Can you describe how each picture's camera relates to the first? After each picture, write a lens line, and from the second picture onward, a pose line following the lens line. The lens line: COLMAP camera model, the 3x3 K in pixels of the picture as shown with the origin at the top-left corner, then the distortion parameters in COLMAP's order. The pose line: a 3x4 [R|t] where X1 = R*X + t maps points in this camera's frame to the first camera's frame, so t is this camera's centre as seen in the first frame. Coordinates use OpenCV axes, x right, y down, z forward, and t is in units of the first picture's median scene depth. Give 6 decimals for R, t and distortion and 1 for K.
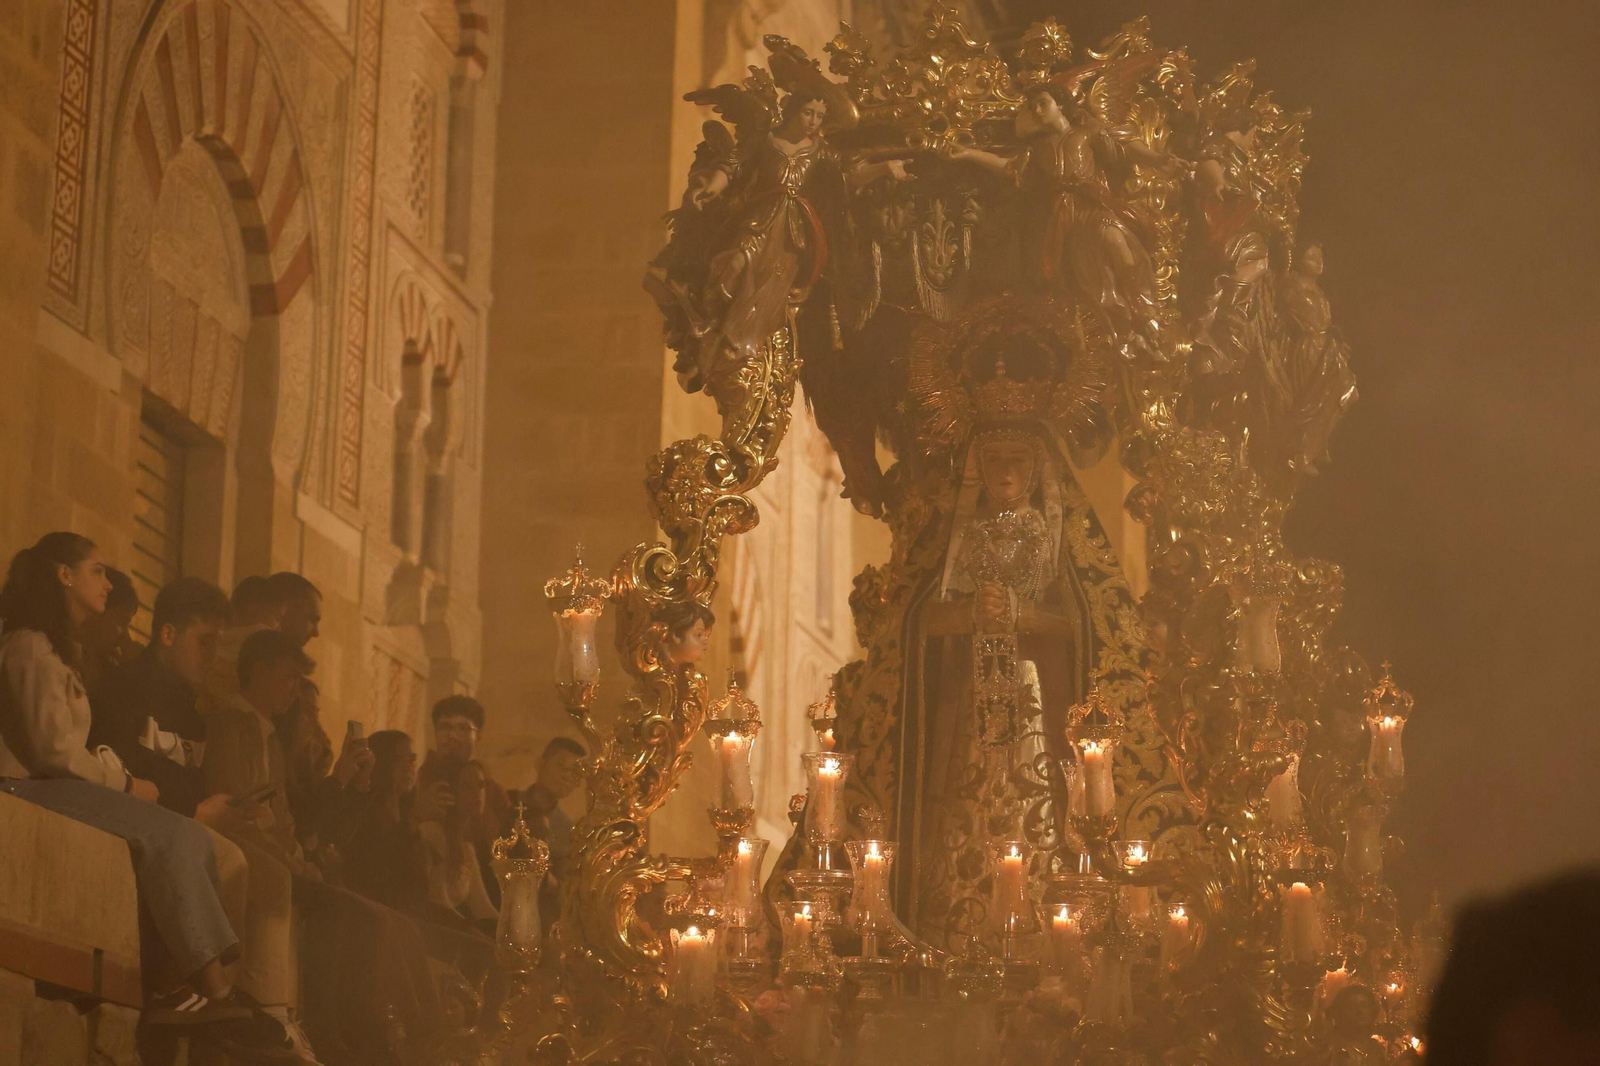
lens RADIAL K [[4169.7, 0, 800.0], [0, 4169.7, 533.0], [0, 0, 1]] dist [-0.008444, 0.103284]
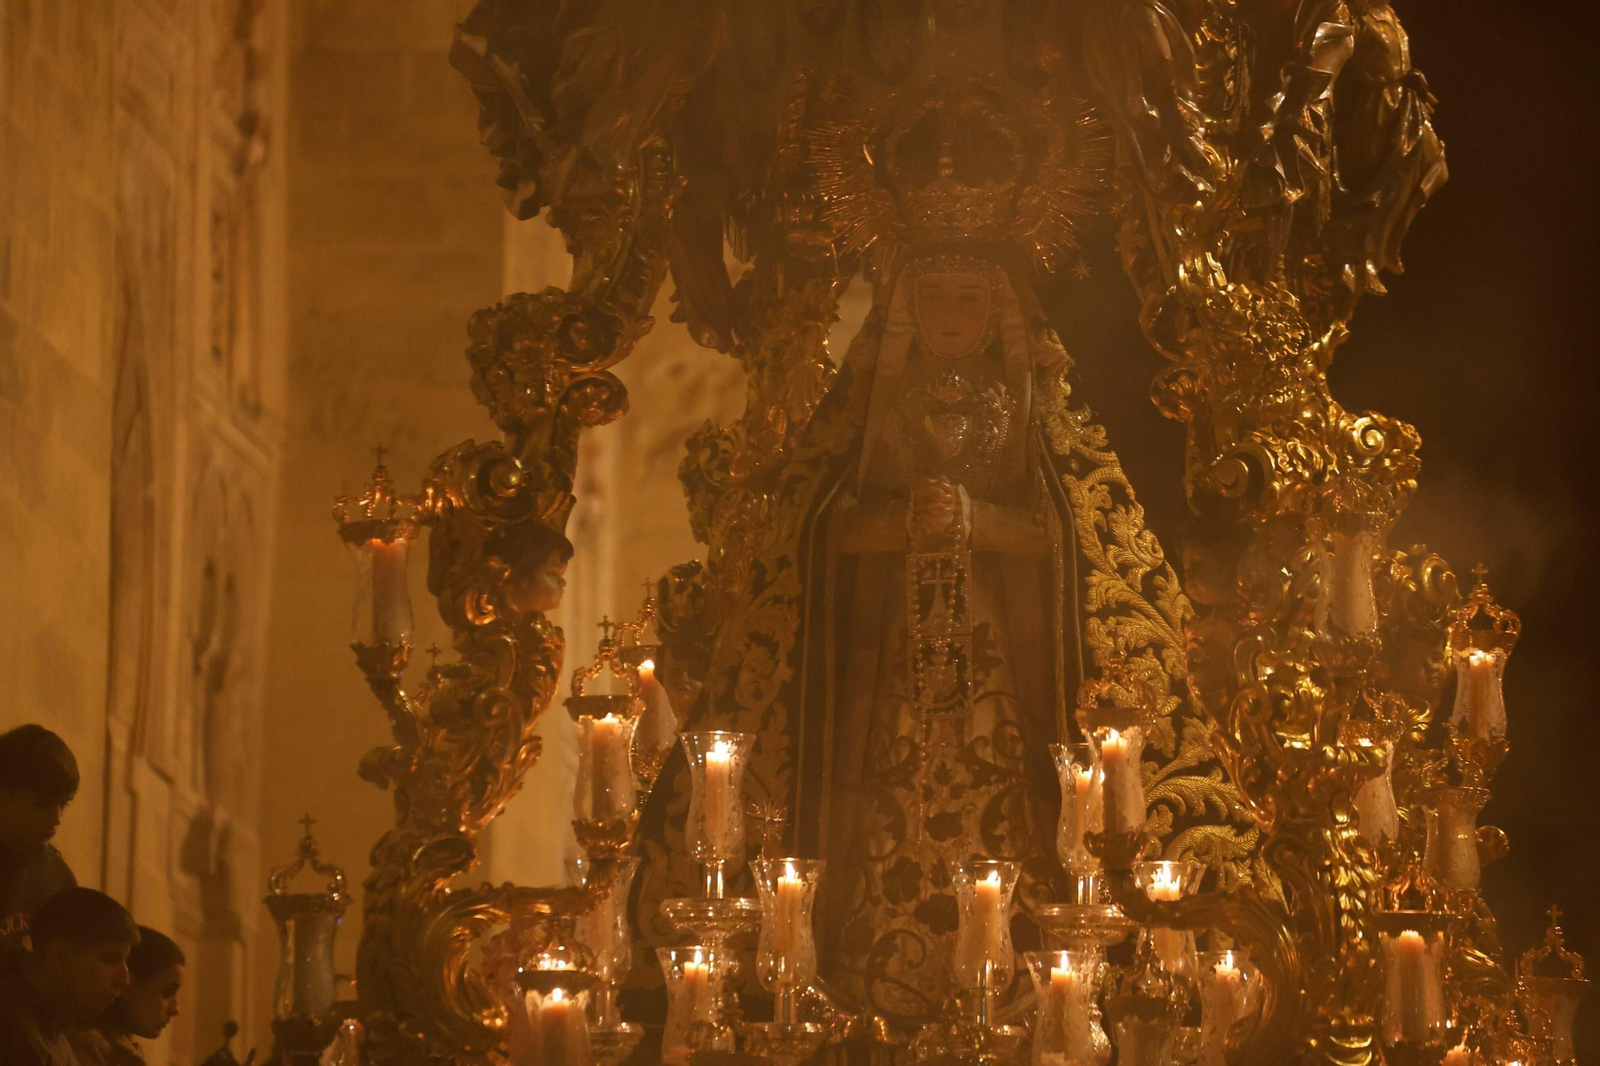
lens RADIAL K [[8549.6, 0, 792.0], [0, 8549.6, 536.4], [0, 0, 1]] dist [2.088555, 7.437107]
pose [[0.996082, -0.000862, 0.088425, -0.104761], [-0.004729, 0.998002, 0.063004, -0.068803], [-0.088303, -0.063176, 0.994088, -0.424105]]
